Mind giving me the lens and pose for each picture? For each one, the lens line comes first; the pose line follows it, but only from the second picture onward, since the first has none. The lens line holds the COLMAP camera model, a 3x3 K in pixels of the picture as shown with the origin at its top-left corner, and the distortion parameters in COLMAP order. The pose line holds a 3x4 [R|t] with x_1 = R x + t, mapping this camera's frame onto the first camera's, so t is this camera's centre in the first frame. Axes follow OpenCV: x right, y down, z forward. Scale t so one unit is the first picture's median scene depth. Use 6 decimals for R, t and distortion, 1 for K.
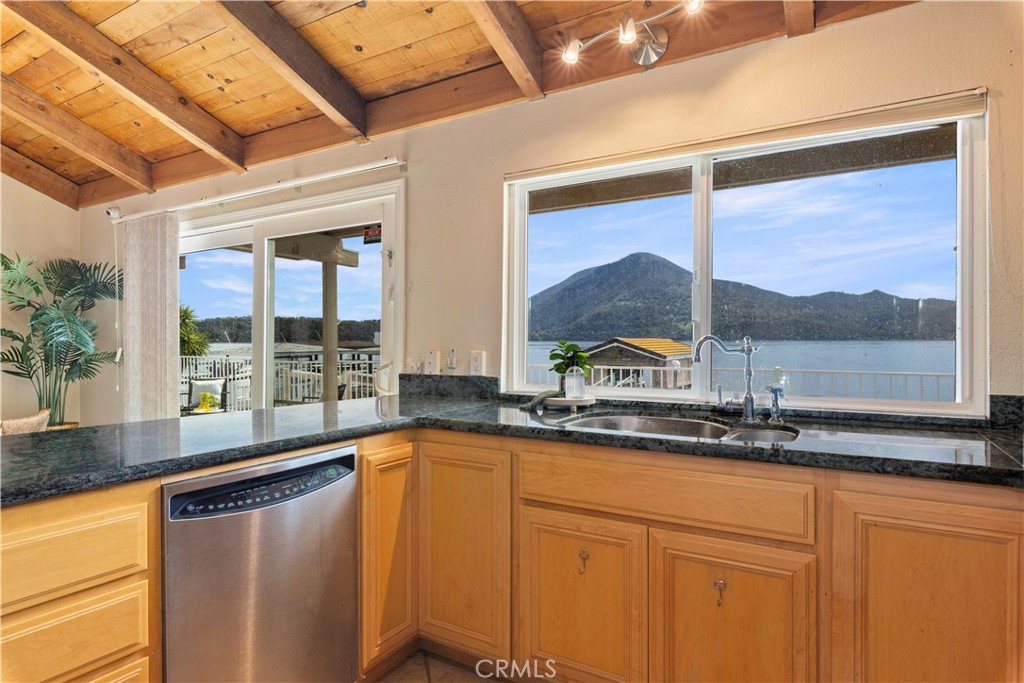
lens RADIAL K [[563.4, 0, 512.0], [0, 563.4, 341.5], [0, 0, 1]] dist [-0.003732, -0.000795]
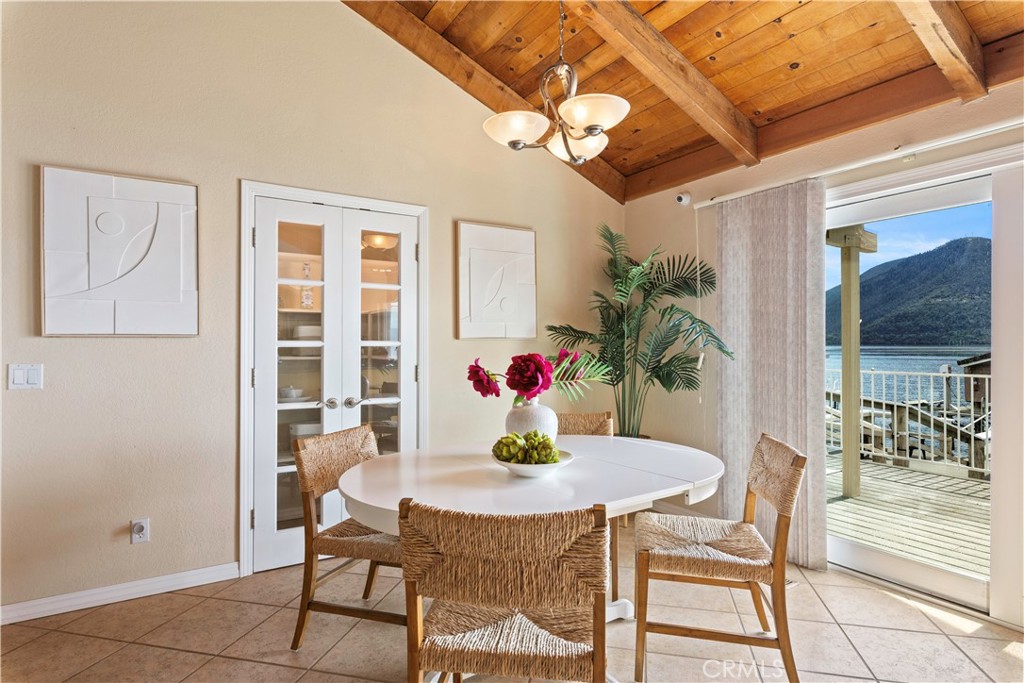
lens RADIAL K [[534.3, 0, 512.0], [0, 534.3, 341.5], [0, 0, 1]] dist [-0.000757, -0.001029]
pose [[0.888851, -0.001158, -0.458194, -0.619636], [-0.002077, 0.999976, -0.006556, -0.000136], [0.458191, 0.006779, 0.888828, 0.152739]]
